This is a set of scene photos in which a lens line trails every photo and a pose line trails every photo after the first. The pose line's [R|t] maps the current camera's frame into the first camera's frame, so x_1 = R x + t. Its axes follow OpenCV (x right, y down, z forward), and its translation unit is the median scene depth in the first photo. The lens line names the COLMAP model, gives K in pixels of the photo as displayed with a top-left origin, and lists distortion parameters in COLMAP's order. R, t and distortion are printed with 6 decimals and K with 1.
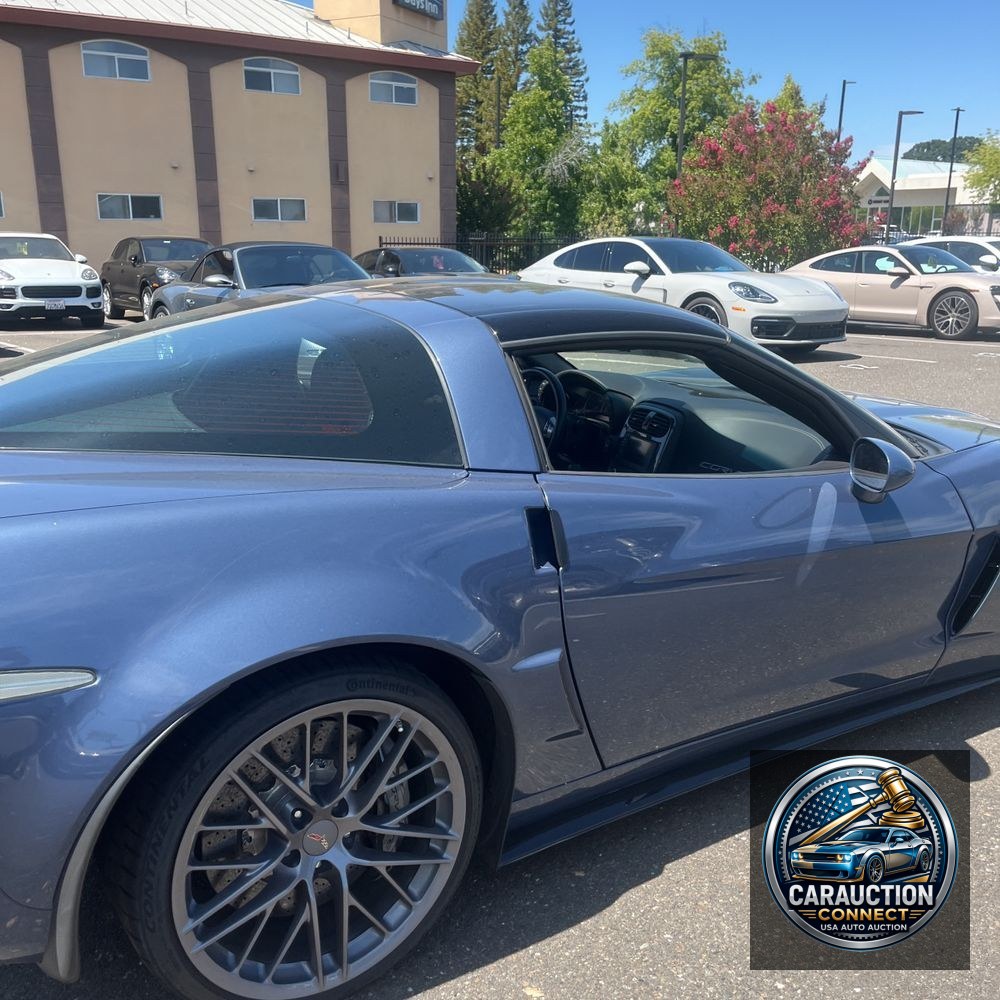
lens RADIAL K [[1006.1, 0, 494.2], [0, 1006.1, 519.6], [0, 0, 1]] dist [0.032731, -0.018423]
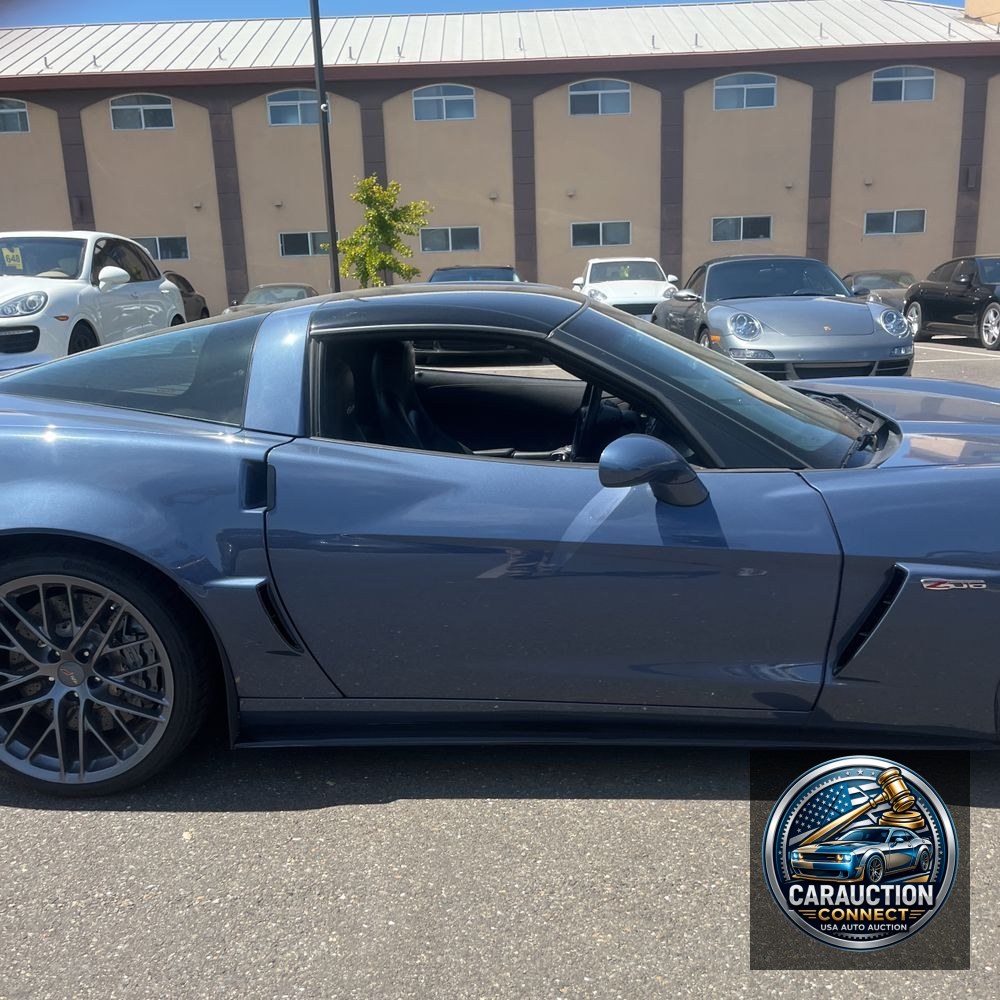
lens RADIAL K [[1013.7, 0, 507.3], [0, 1013.7, 521.3], [0, 0, 1]] dist [0.024513, -0.007090]
pose [[0.811196, 0.113393, -0.573675, 0.076971], [-0.123351, 0.992126, 0.021682, -0.000199], [0.571617, 0.053175, 0.818796, 0.011685]]
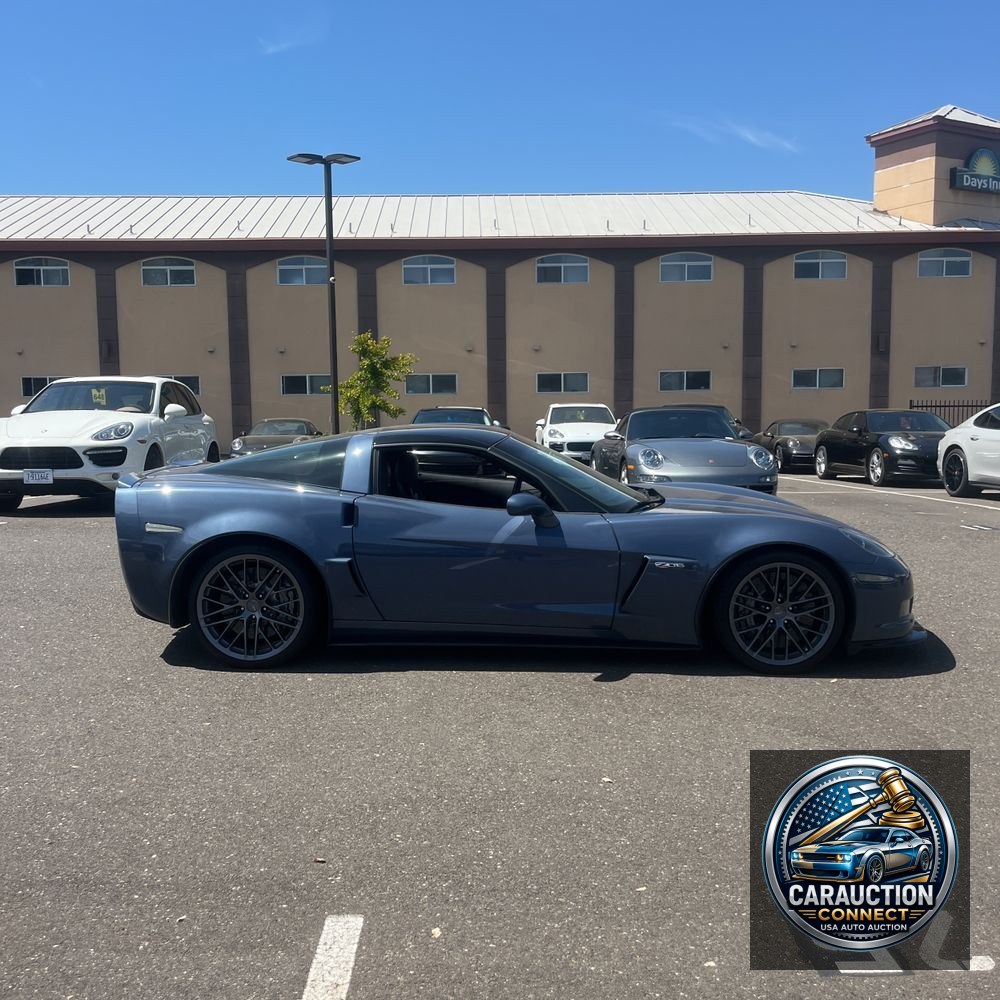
lens RADIAL K [[1013.7, 0, 507.3], [0, 1013.7, 521.3], [0, 0, 1]] dist [0.024513, -0.007090]
pose [[0.825116, 0.053046, -0.562468, 0.142614], [-0.140361, 0.983615, -0.113139, 0.020871], [0.547250, 0.172301, 0.819042, -0.071681]]
